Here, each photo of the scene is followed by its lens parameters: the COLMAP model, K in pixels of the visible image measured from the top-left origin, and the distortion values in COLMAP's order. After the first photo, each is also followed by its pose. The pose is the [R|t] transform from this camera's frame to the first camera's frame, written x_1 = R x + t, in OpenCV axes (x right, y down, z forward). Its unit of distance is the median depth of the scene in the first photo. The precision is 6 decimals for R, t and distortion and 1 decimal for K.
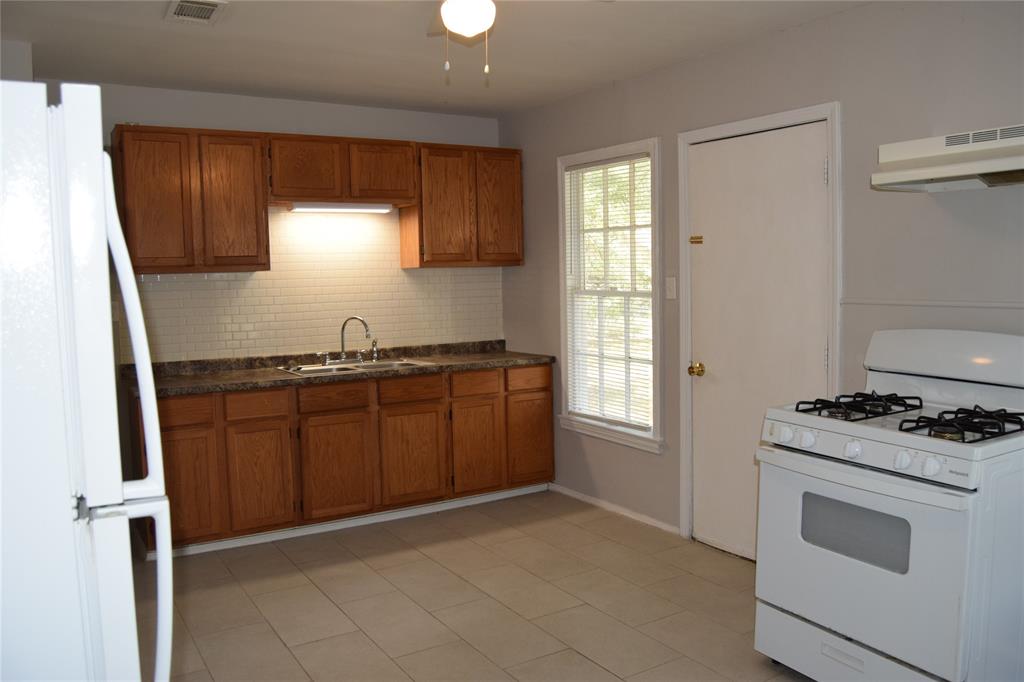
lens RADIAL K [[841.5, 0, 514.5], [0, 841.5, 344.8], [0, 0, 1]] dist [-0.007654, -0.007653]
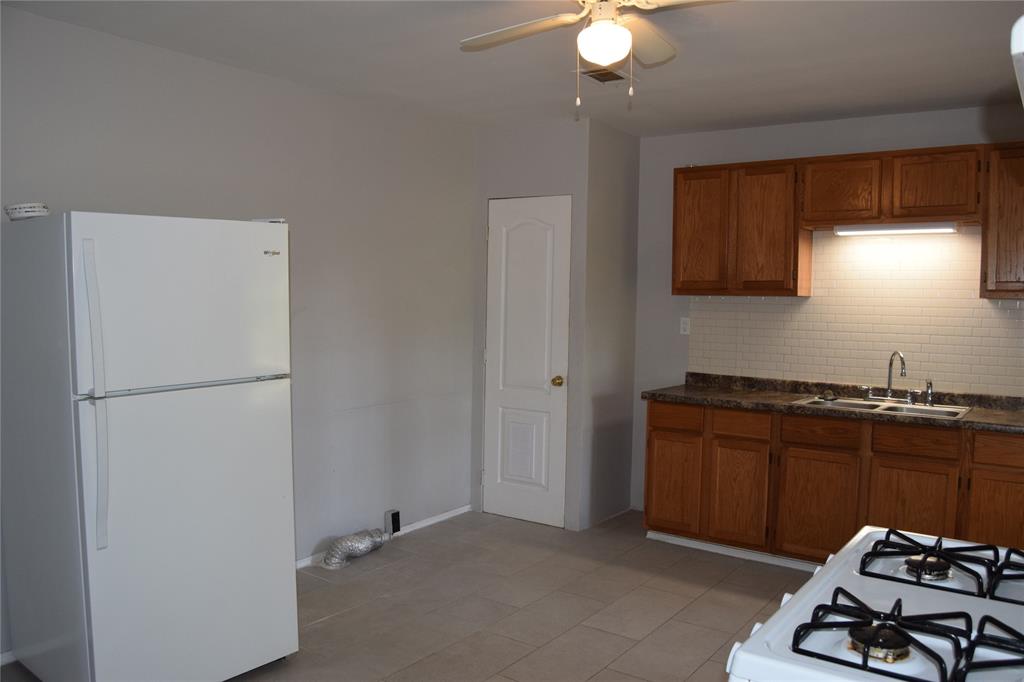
lens RADIAL K [[841.5, 0, 516.5], [0, 841.5, 344.1], [0, 0, 1]] dist [-0.007654, -0.007653]
pose [[0.418152, 0.081485, -0.904715, 0.471921], [-0.106327, 0.993513, 0.040339, -0.035856], [0.902133, 0.079328, 0.424104, 0.279791]]
